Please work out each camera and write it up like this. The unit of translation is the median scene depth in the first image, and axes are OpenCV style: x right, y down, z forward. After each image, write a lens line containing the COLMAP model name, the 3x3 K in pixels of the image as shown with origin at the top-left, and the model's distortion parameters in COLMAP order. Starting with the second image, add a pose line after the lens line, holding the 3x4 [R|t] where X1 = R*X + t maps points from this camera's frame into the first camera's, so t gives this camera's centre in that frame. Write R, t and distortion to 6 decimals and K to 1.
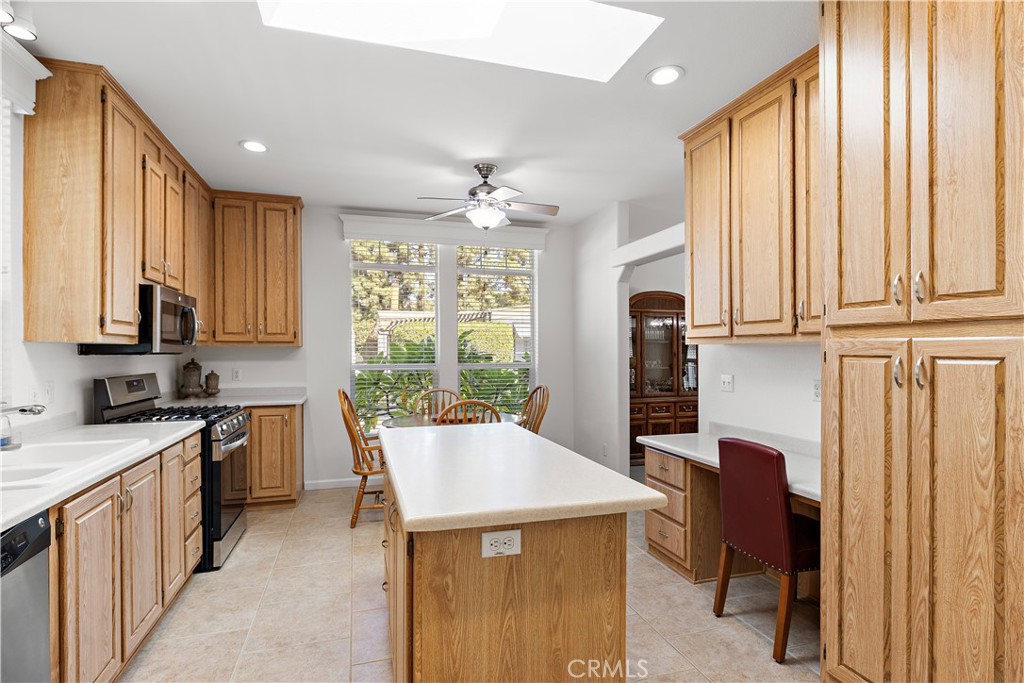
lens RADIAL K [[513.6, 0, 514.5], [0, 513.6, 354.4], [0, 0, 1]] dist [-0.003303, -0.000140]
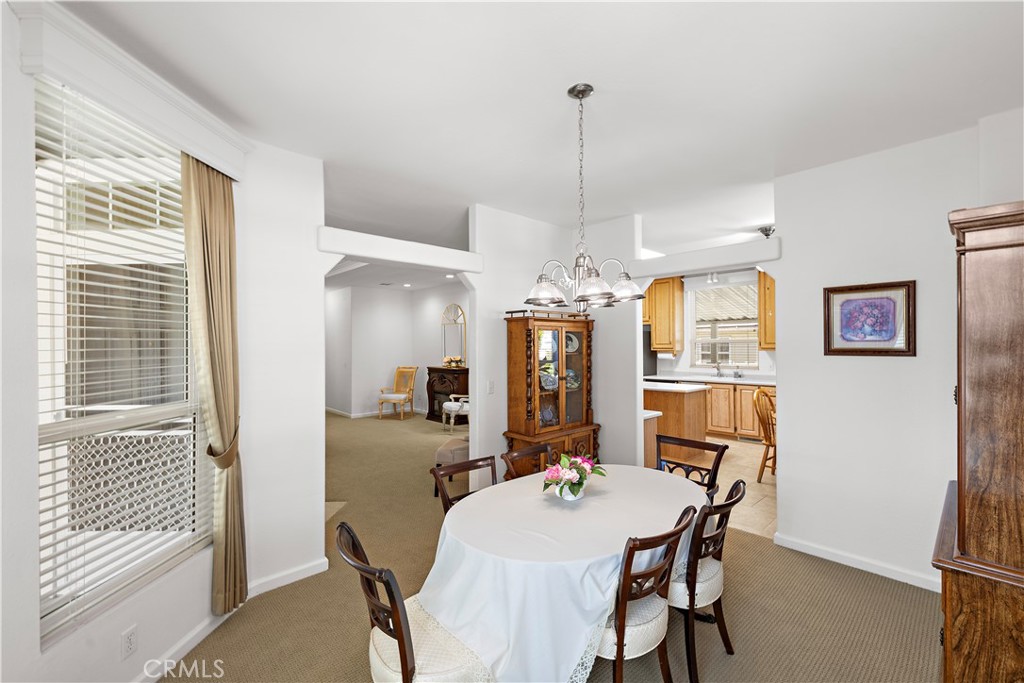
lens RADIAL K [[435.3, 0, 514.3], [0, 435.3, 344.5], [0, 0, 1]] dist [-0.000538, 0.000281]
pose [[-0.901138, 0.009154, -0.433435, 1.346618], [0.006691, 0.999952, 0.007208, -0.072773], [0.433480, 0.003595, -0.901156, 2.188028]]
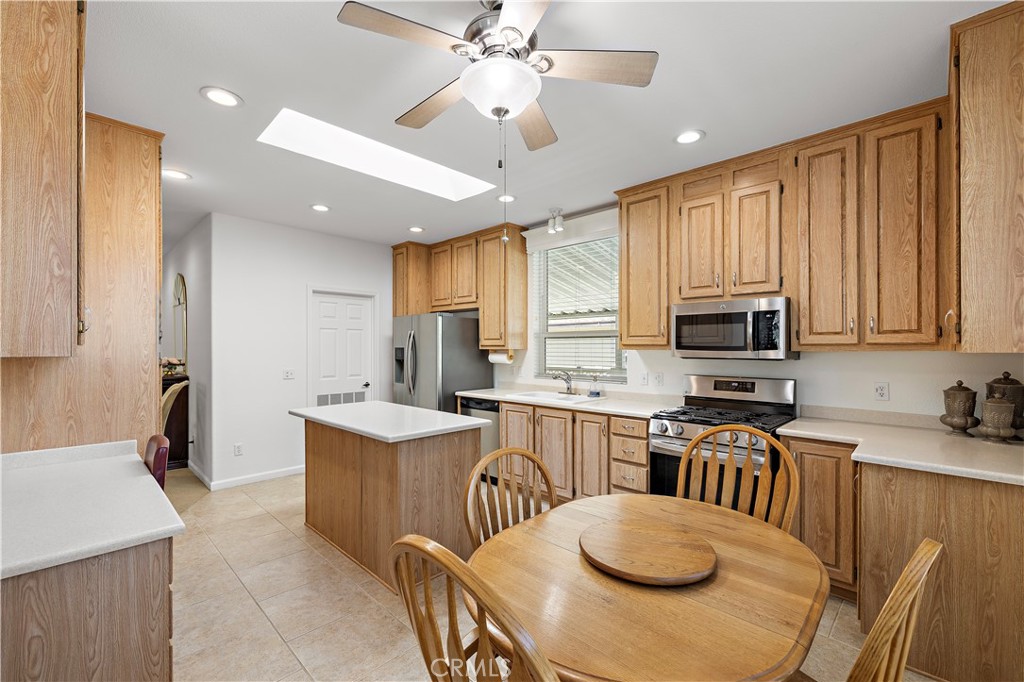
lens RADIAL K [[435.3, 0, 514.3], [0, 435.3, 344.0], [0, 0, 1]] dist [-0.000538, 0.000281]
pose [[-0.879010, -0.001194, -0.476802, 0.165687], [-0.002548, 0.999994, 0.002192, -0.037024], [0.476796, 0.003142, -0.879008, 1.693353]]
